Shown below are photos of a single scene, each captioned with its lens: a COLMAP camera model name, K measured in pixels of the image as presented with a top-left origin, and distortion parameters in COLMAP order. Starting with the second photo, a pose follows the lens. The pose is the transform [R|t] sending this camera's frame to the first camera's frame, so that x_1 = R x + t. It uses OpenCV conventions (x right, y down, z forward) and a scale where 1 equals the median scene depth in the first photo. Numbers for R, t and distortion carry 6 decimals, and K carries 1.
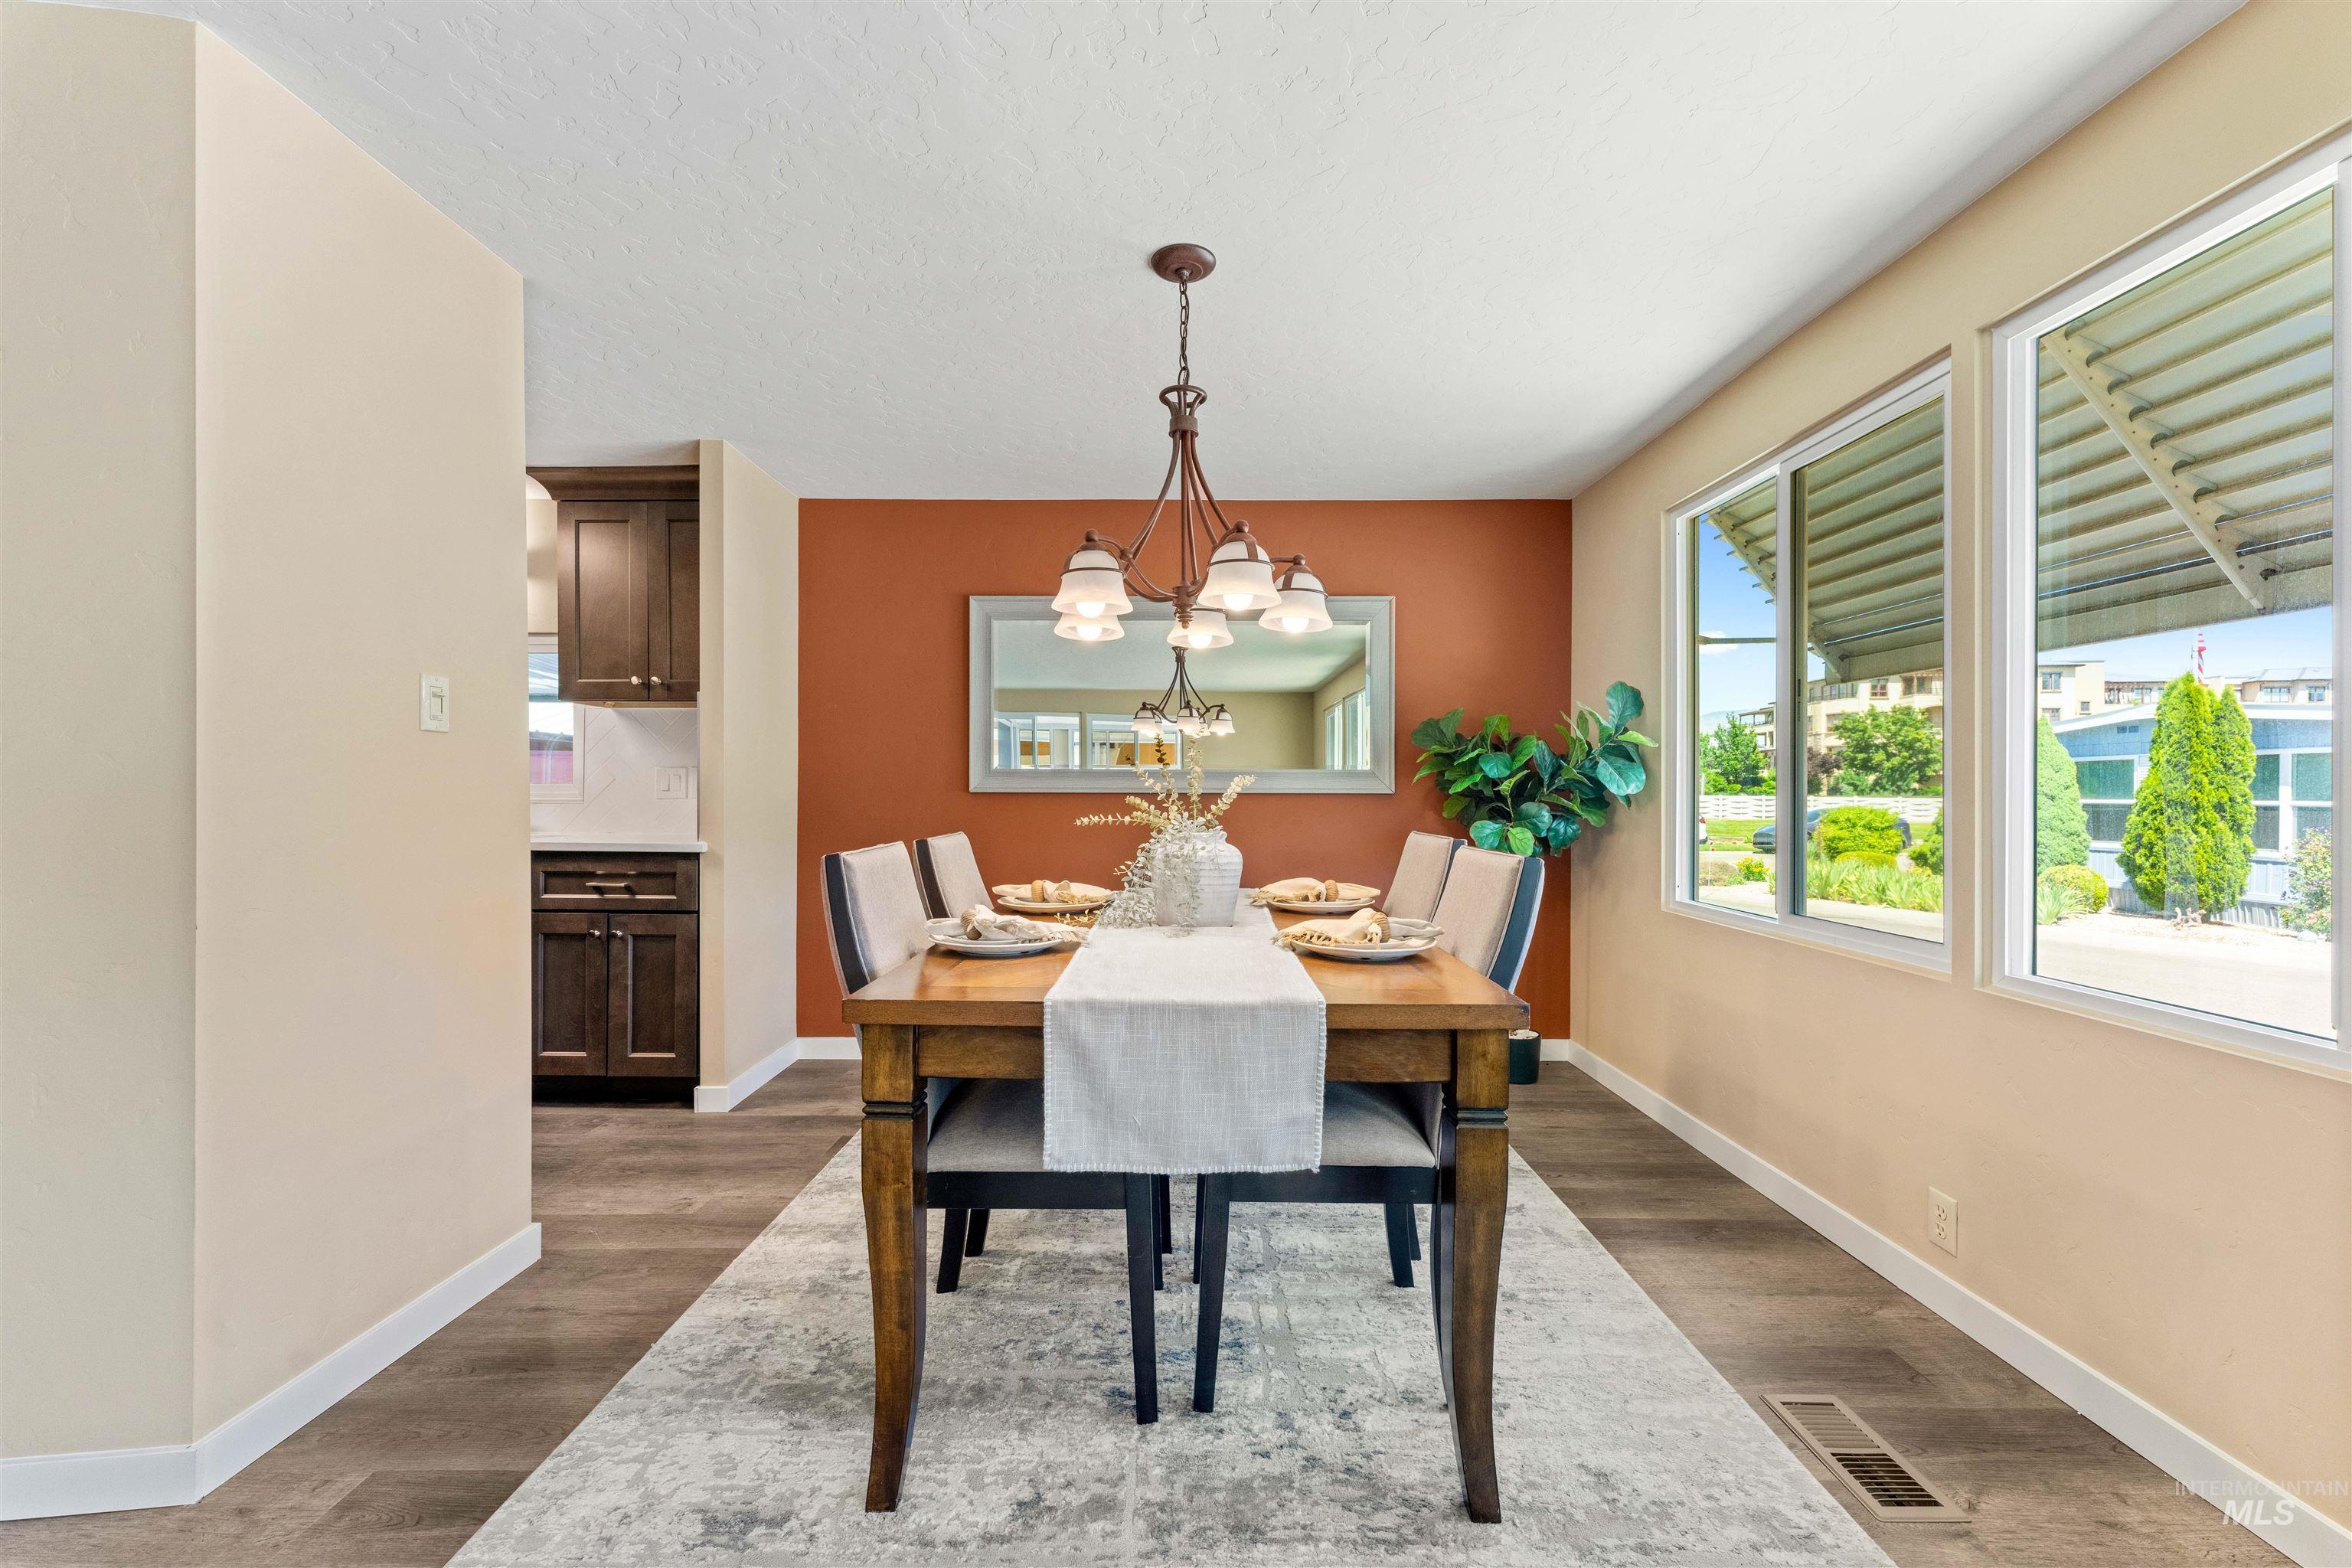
lens RADIAL K [[938.4, 0, 1176.3], [0, 938.4, 778.7], [0, 0, 1]] dist [0.000015, 0.000066]
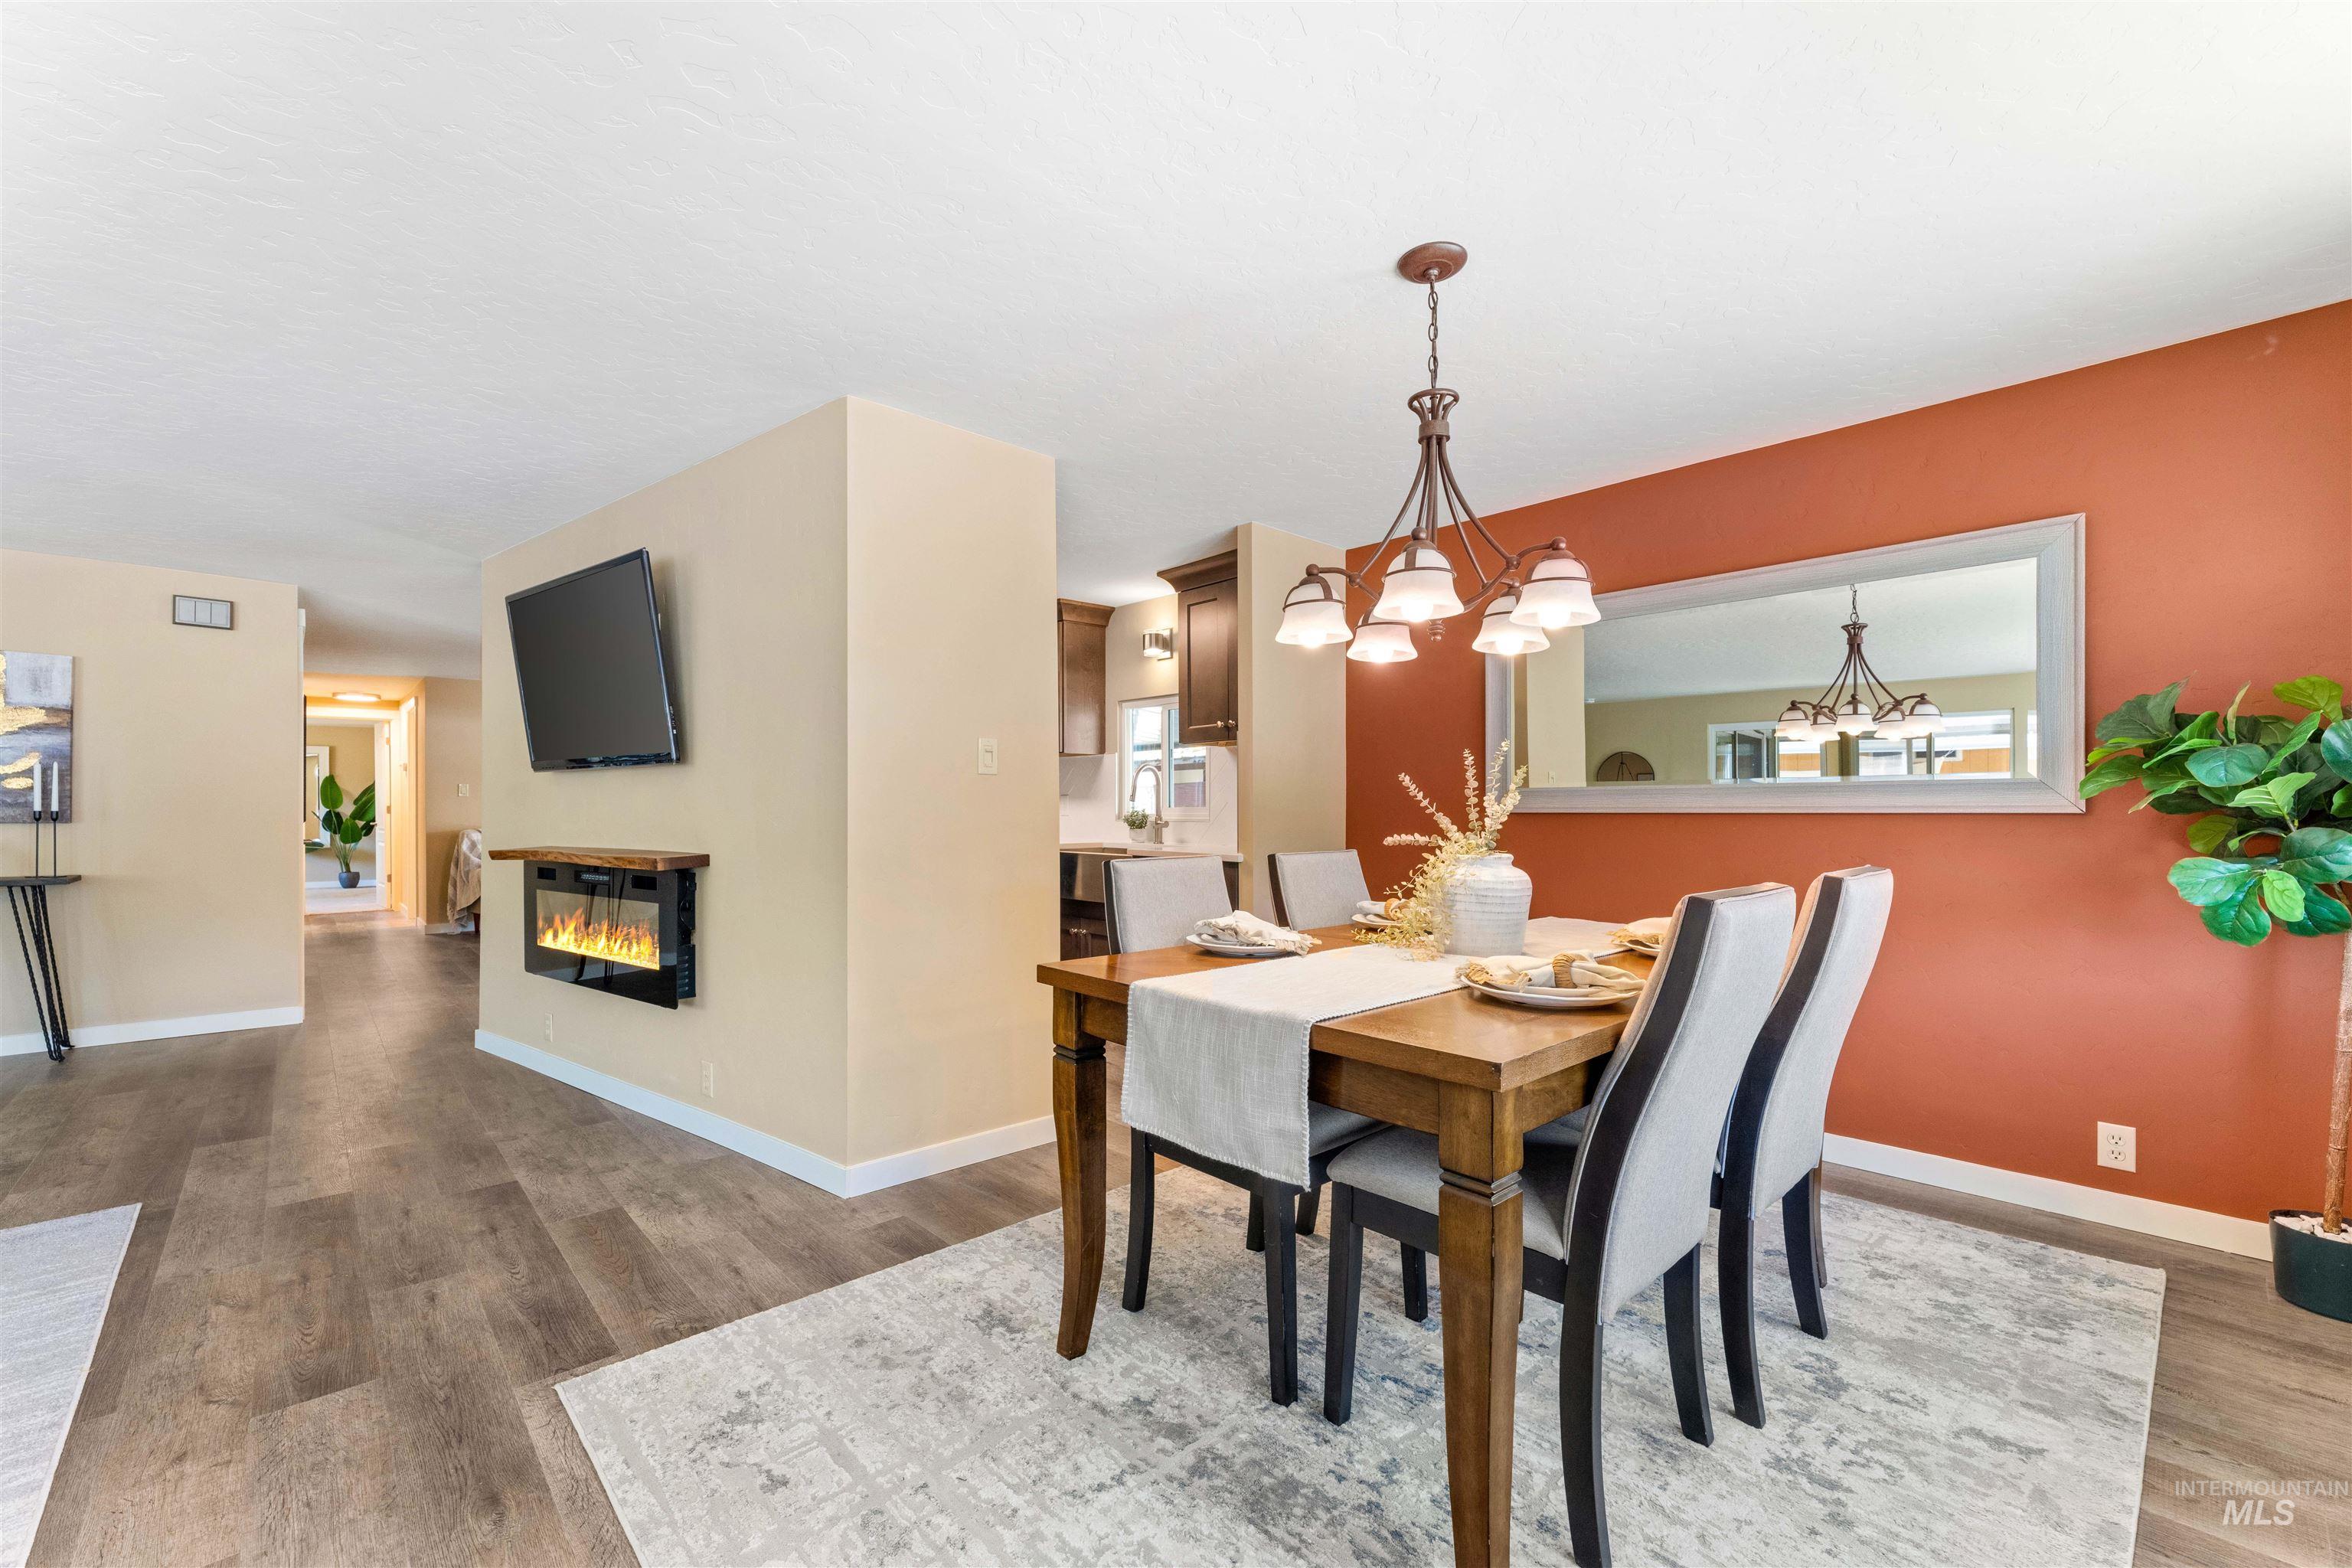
lens RADIAL K [[951.7, 0, 1163.2], [0, 951.7, 796.1], [0, 0, 1]] dist [0.002404, -0.000326]
pose [[0.679071, -0.014216, -0.733935, 0.695536], [0.011661, 0.999895, -0.008578, 0.003789], [0.733980, -0.002733, 0.679166, 0.172461]]
